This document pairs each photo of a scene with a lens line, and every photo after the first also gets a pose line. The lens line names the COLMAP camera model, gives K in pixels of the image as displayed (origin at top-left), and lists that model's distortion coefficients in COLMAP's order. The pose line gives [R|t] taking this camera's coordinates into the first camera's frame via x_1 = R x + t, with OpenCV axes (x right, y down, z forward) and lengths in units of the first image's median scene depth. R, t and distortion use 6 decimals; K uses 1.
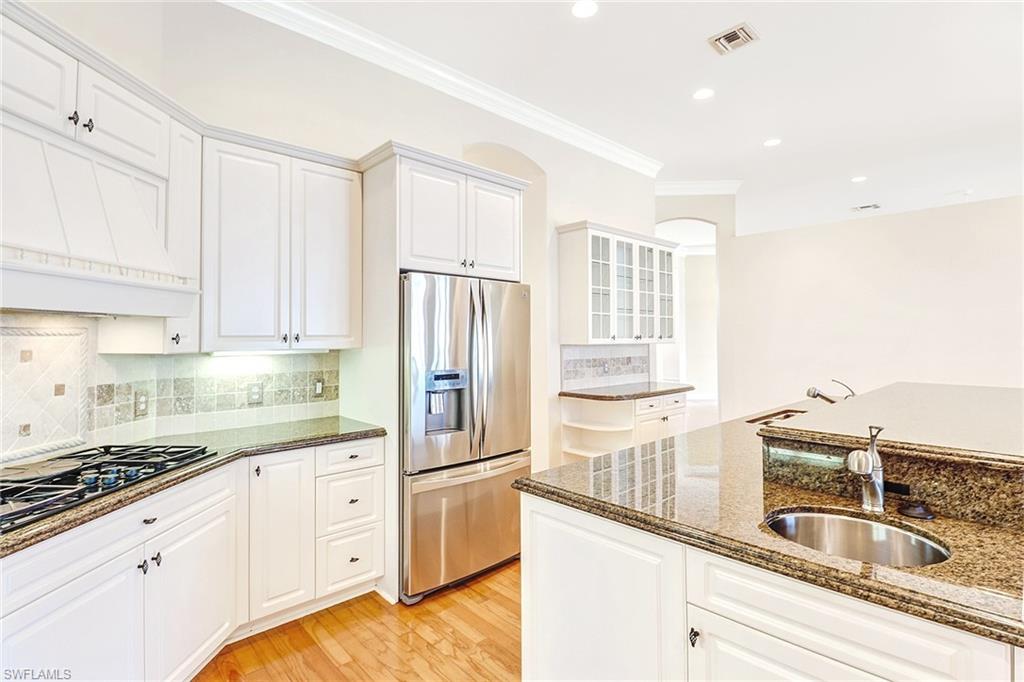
lens RADIAL K [[488.5, 0, 512.2], [0, 488.5, 333.7], [0, 0, 1]] dist [-0.008823, -0.007804]
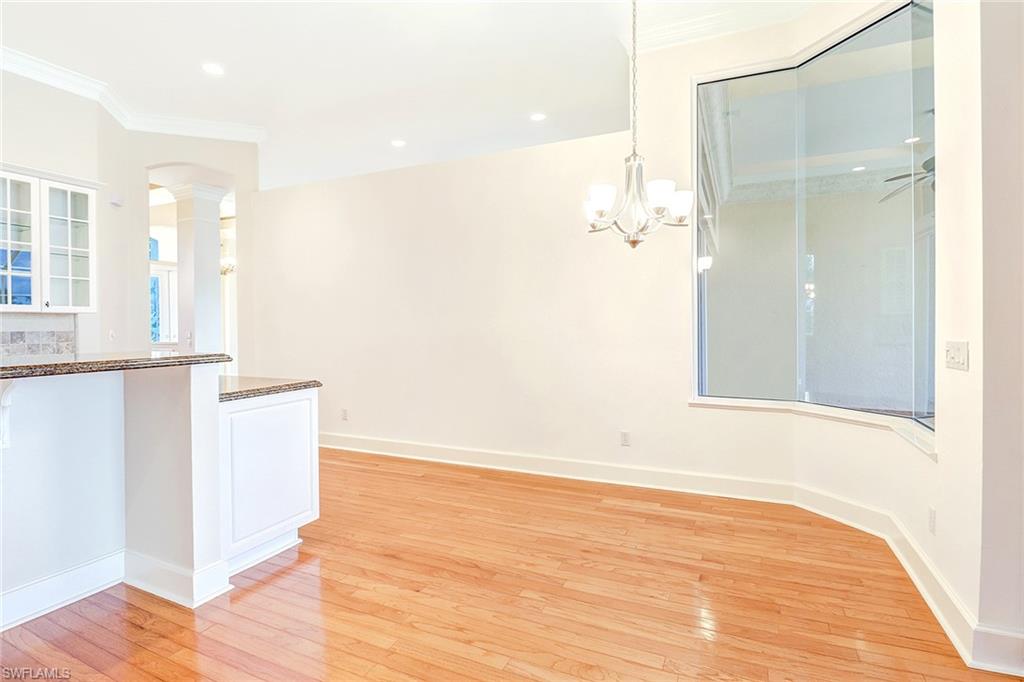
lens RADIAL K [[488.5, 0, 522.2], [0, 488.5, 328.9], [0, 0, 1]] dist [-0.008823, -0.007804]
pose [[0.913985, -0.006305, 0.405698, 1.235535], [-0.000110, 0.999875, 0.015787, 0.060862], [-0.405747, -0.014473, 0.913871, 0.061392]]
